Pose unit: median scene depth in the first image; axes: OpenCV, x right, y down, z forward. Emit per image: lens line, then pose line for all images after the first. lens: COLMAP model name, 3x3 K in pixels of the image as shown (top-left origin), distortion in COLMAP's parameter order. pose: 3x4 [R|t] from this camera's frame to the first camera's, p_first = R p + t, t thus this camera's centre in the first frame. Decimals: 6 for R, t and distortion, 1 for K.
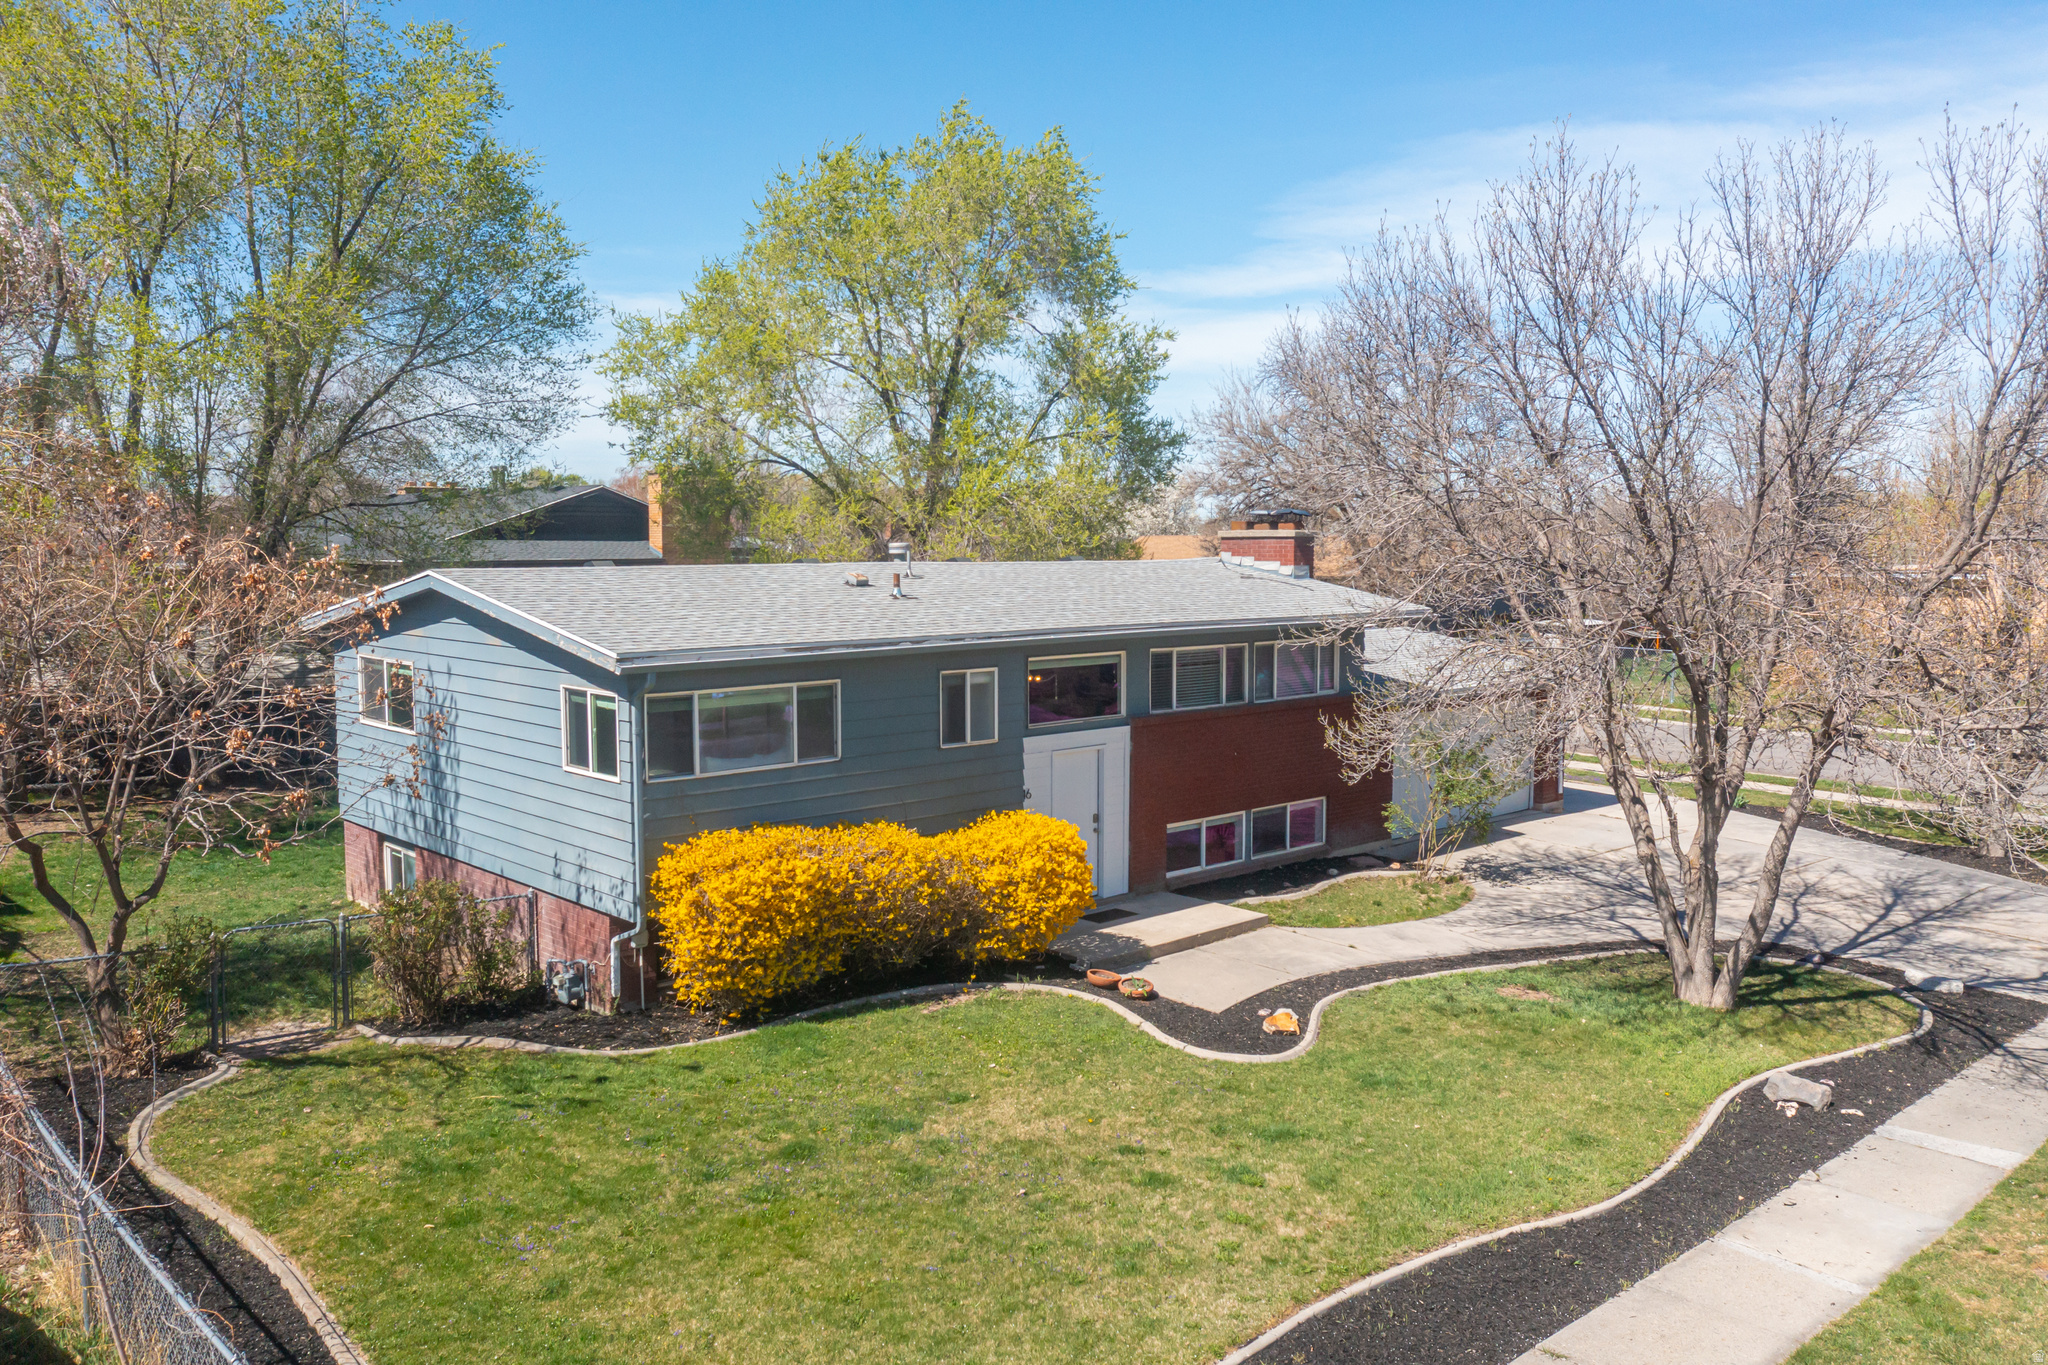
lens RADIAL K [[1589.4, 0, 1035.6], [0, 1589.4, 682.4], [0, 0, 1]] dist [-0.004481, 0.008625]
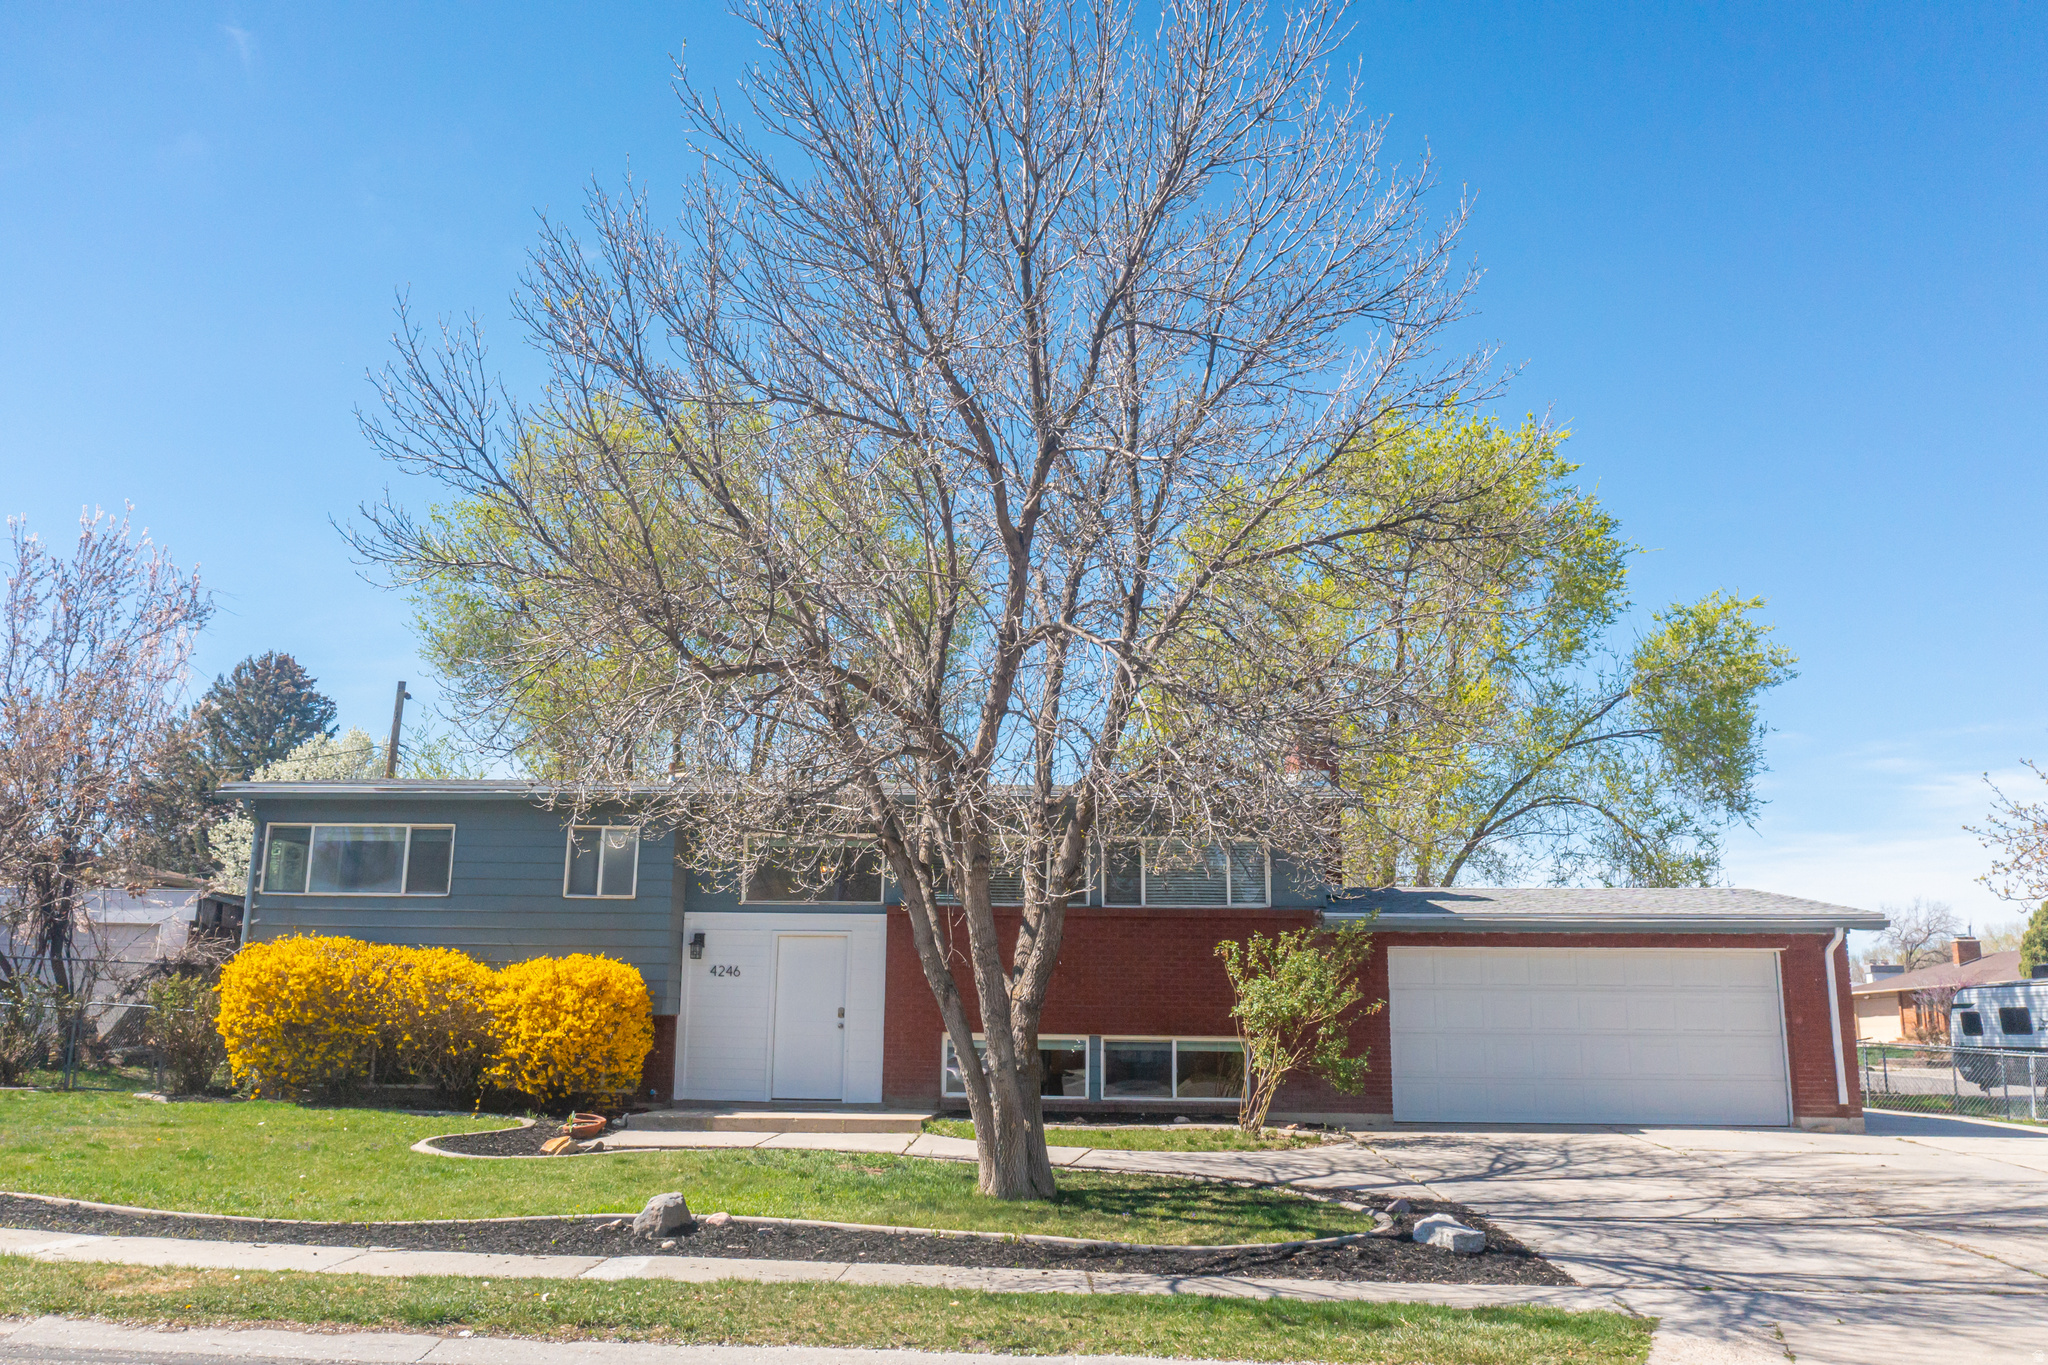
lens RADIAL K [[1589.4, 0, 1023.0], [0, 1589.4, 683.6], [0, 0, 1]] dist [-0.004481, 0.008625]
pose [[0.677775, -0.156373, -0.718449, 1.013022], [-0.080480, 0.955475, -0.283886, 0.196855], [0.730852, 0.250232, 0.635012, 0.555884]]
